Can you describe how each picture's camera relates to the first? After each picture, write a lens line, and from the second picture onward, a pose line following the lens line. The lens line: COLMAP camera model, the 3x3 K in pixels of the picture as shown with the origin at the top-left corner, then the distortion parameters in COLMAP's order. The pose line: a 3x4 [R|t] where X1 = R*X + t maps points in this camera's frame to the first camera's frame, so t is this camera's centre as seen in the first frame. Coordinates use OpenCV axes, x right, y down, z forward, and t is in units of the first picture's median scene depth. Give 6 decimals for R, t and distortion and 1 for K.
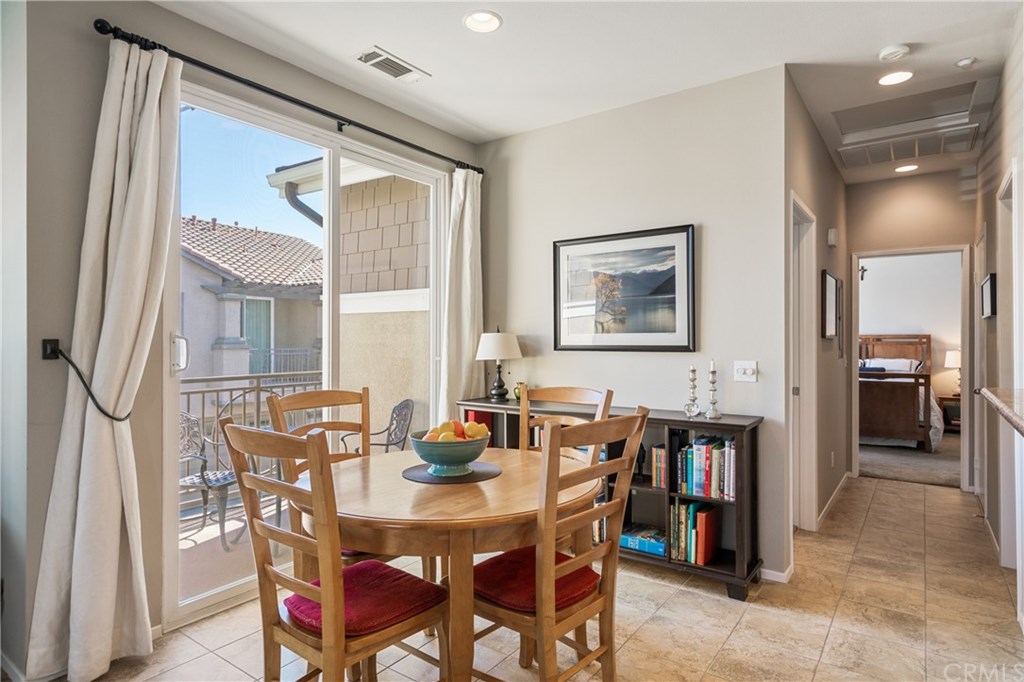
lens RADIAL K [[565.4, 0, 511.9], [0, 565.4, 335.8], [0, 0, 1]] dist [0.005110, 0.002340]
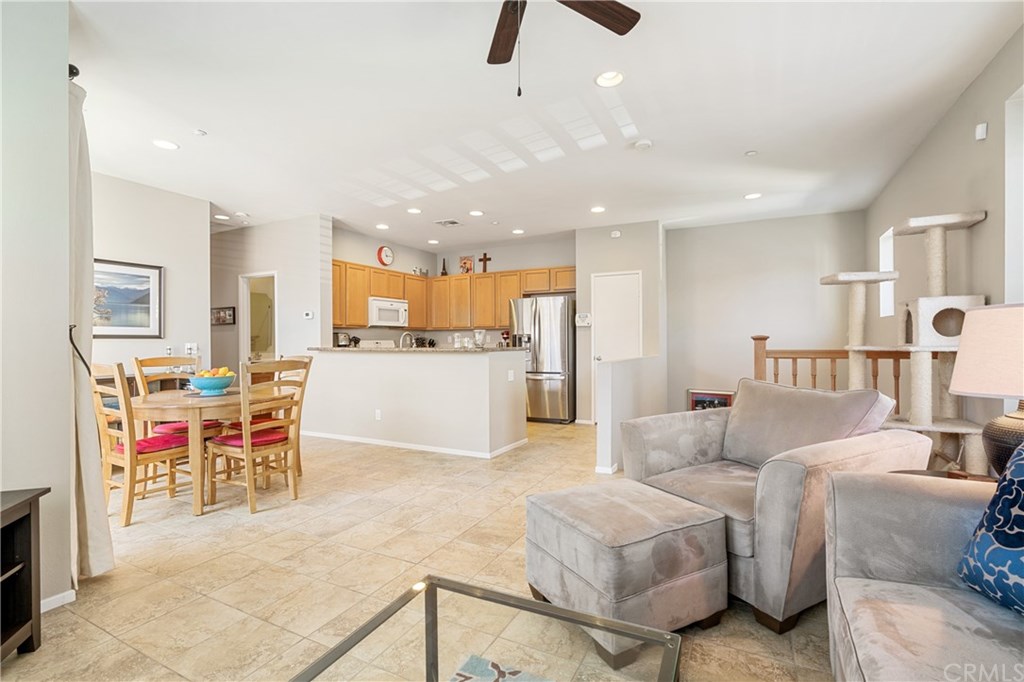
lens RADIAL K [[469.8, 0, 513.8], [0, 469.8, 341.8], [0, 0, 1]] dist [-0.003659, -0.000271]
pose [[-0.151993, 0.003127, 0.988377, -1.097236], [-0.004658, 0.999982, -0.003880, 0.032627], [-0.988371, -0.005194, -0.151976, 0.116194]]
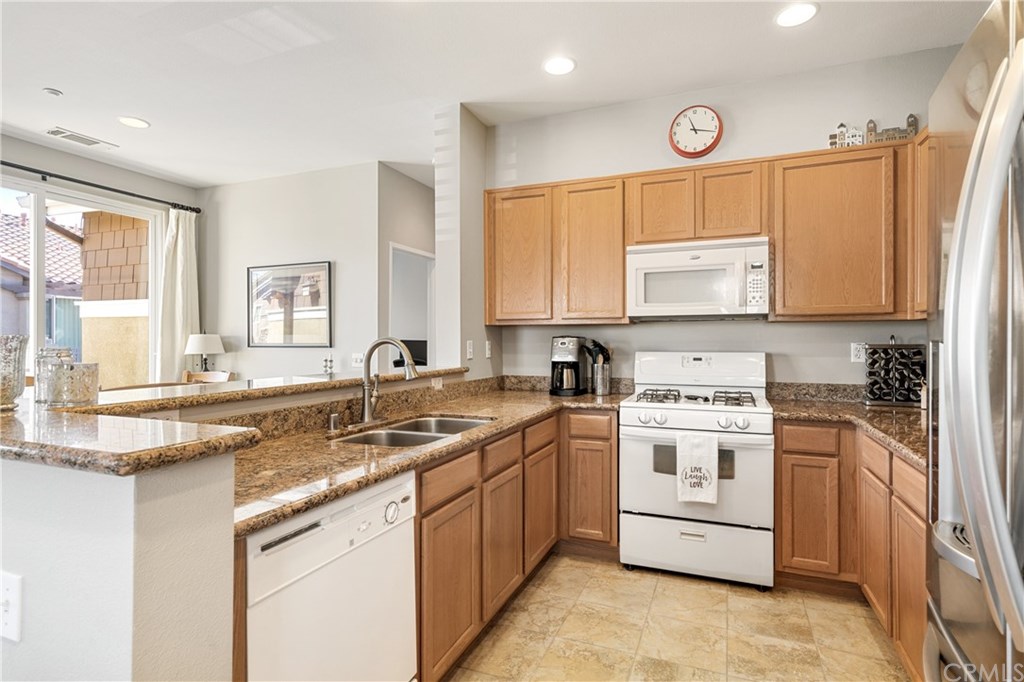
lens RADIAL K [[522.2, 0, 514.6], [0, 522.2, 344.0], [0, 0, 1]] dist [0.000863, -0.000056]
pose [[0.970902, 0.000168, 0.239477, 0.392109], [-0.003917, 0.999877, 0.015177, -0.003373], [-0.239445, -0.015674, 0.970783, -0.375582]]
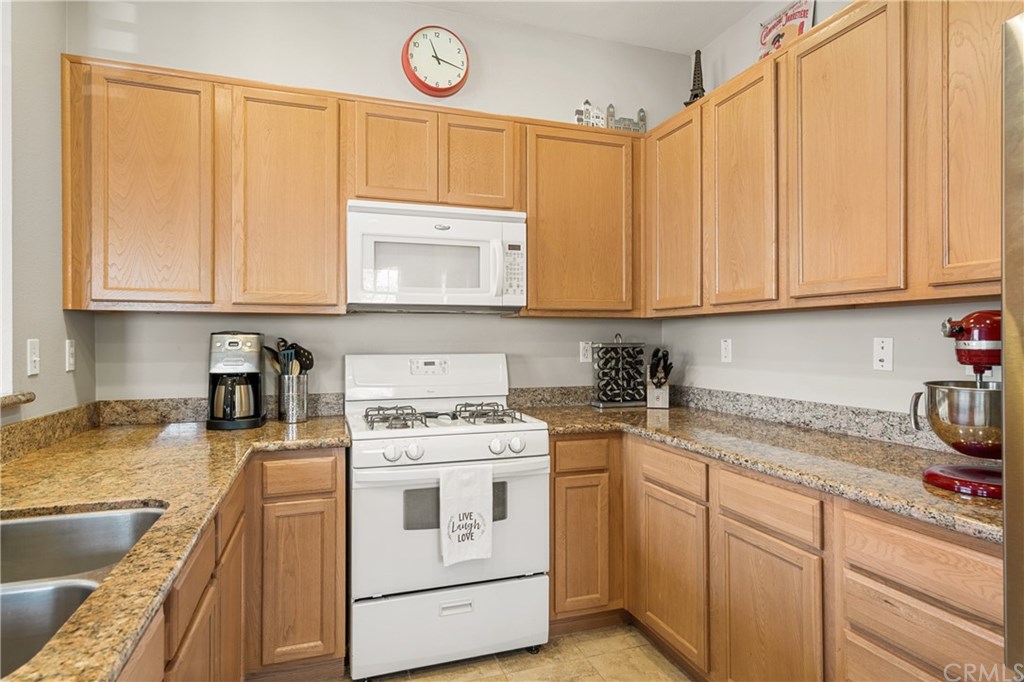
lens RADIAL K [[565.4, 0, 513.7], [0, 565.4, 337.9], [0, 0, 1]] dist [0.005110, 0.002340]
pose [[0.576329, 0.004225, 0.817207, 0.371445], [-0.008889, 0.999960, 0.001098, -0.000348], [-0.817170, -0.007897, 0.576343, -0.111808]]
